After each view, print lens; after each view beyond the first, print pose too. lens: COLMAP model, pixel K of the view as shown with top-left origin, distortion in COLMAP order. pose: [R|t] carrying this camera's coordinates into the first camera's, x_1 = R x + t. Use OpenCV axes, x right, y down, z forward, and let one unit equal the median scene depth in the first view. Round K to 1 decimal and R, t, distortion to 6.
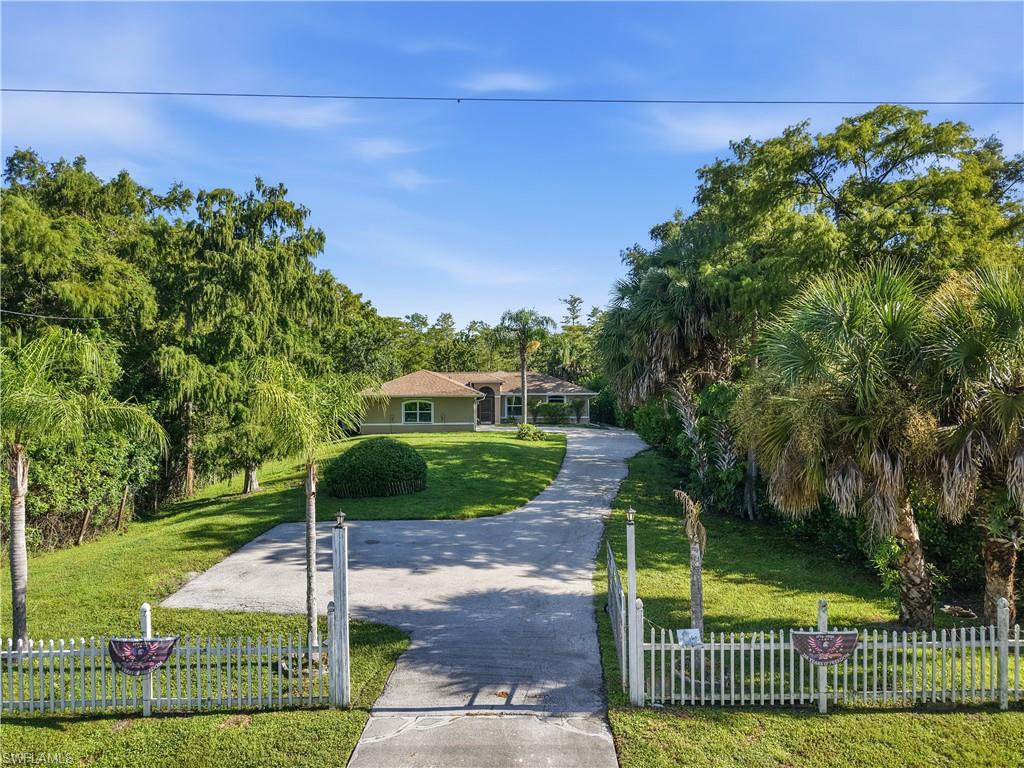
lens RADIAL K [[663.5, 0, 512.3], [0, 663.5, 387.8], [0, 0, 1]] dist [0.005518, -0.016155]
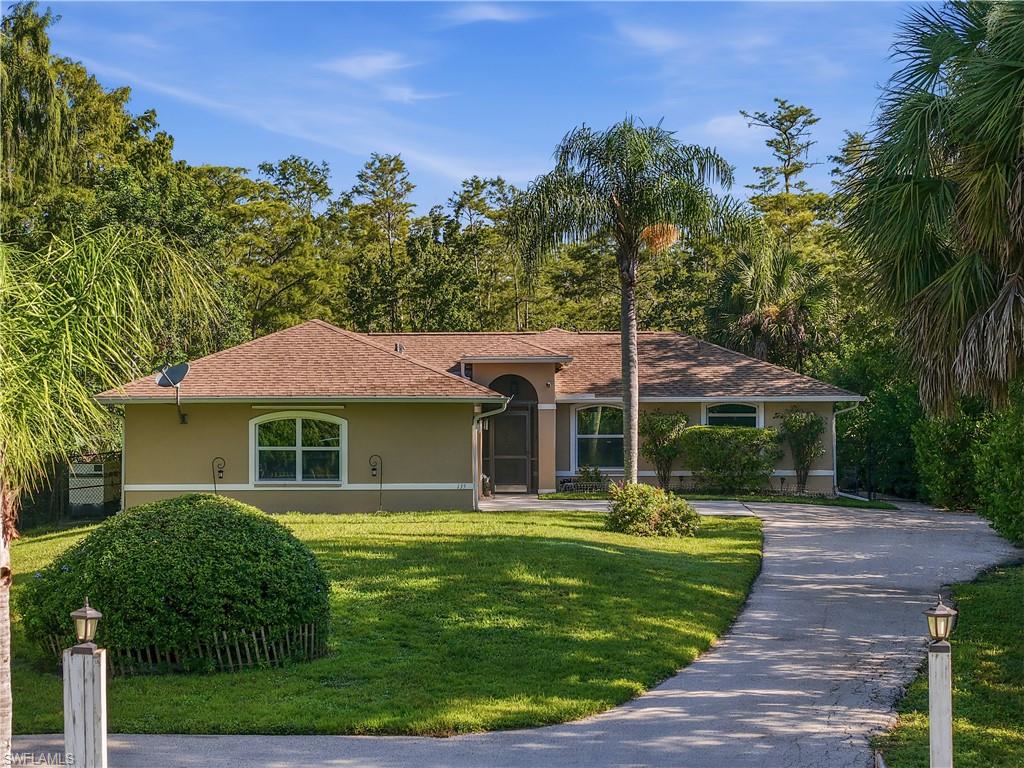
lens RADIAL K [[2110.7, 0, 510.8], [0, 2110.7, 380.8], [0, 0, 1]] dist [-0.142563, 0.000000]
pose [[0.999214, 0.000706, -0.039633, 0.000320], [-0.001229, 0.999912, -0.013181, 0.018794], [0.039620, 0.013220, 0.999127, -0.015329]]
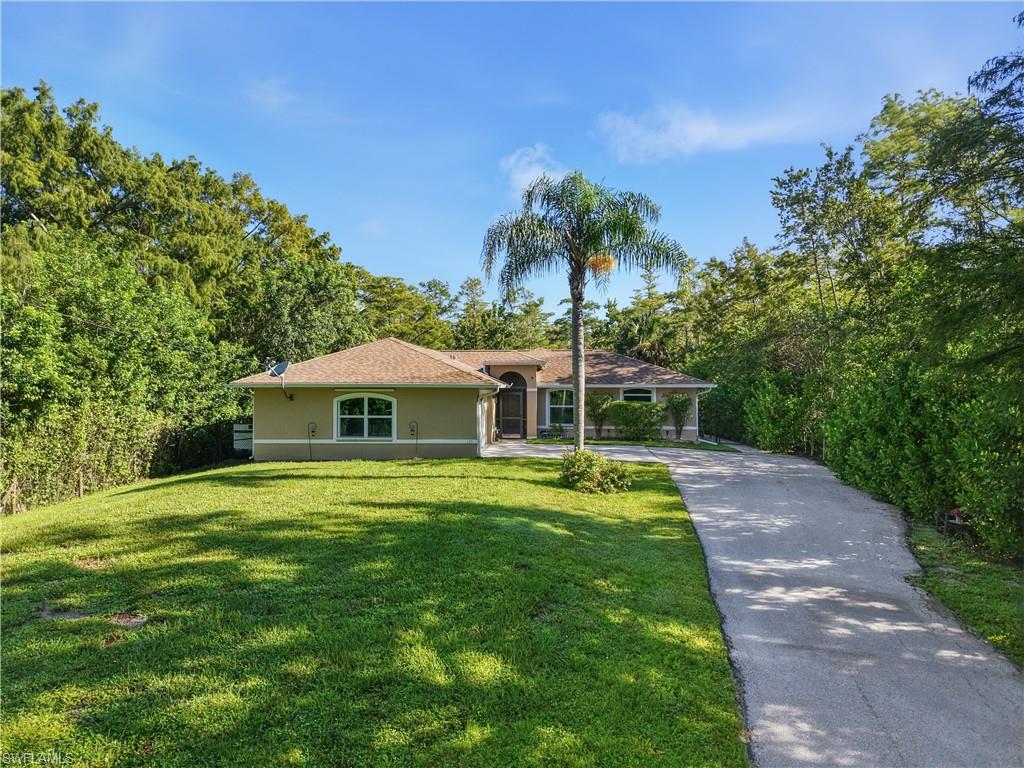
lens RADIAL K [[663.5, 0, 504.5], [0, 663.5, 387.3], [0, 0, 1]] dist [0.005518, -0.016155]
pose [[0.995188, 0.004687, -0.097869, 0.011838], [-0.004880, 0.999987, -0.001728, 0.016076], [0.097860, 0.002197, 0.995198, 0.581146]]
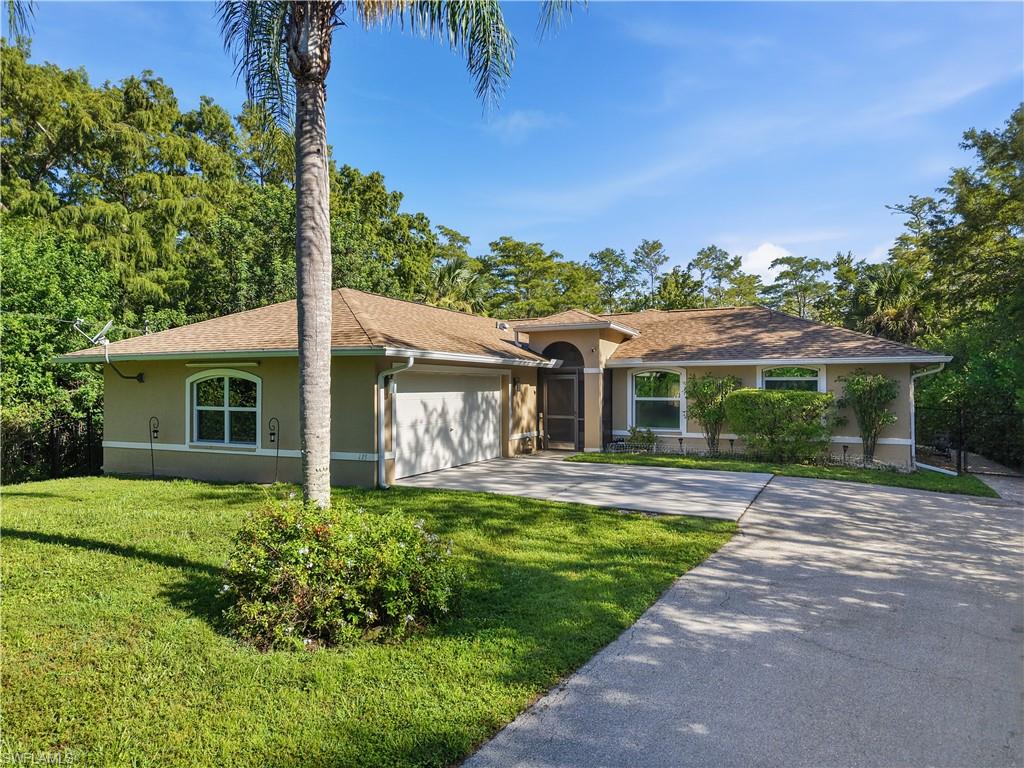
lens RADIAL K [[663.5, 0, 517.2], [0, 663.5, 391.6], [0, 0, 1]] dist [0.005518, -0.016155]
pose [[0.884719, 0.005895, -0.466088, 0.131620], [-0.003878, 0.999979, 0.005286, 0.029503], [0.466109, -0.002869, 0.884723, 0.900230]]
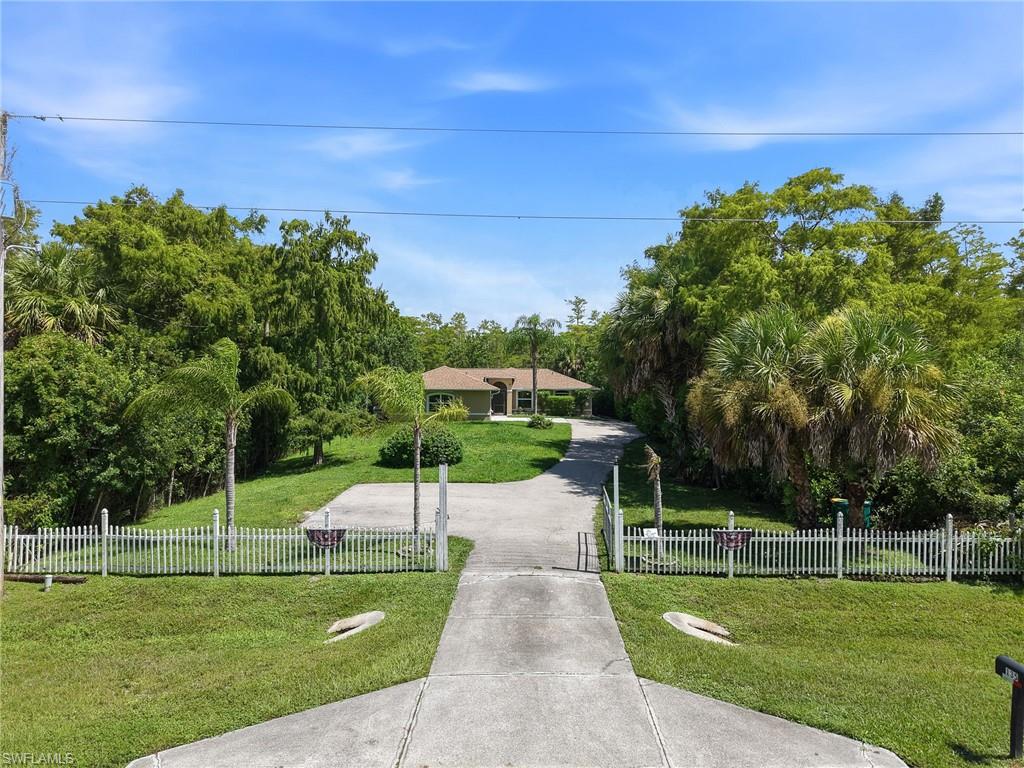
lens RADIAL K [[667.0, 0, 524.0], [0, 667.0, 385.9], [0, 0, 1]] dist [0.006779, 0.000011]
pose [[0.999851, 0.010223, 0.013893, -0.018377], [-0.010275, 0.999941, 0.003651, 0.001338], [-0.013855, -0.003793, 0.999897, -0.157185]]
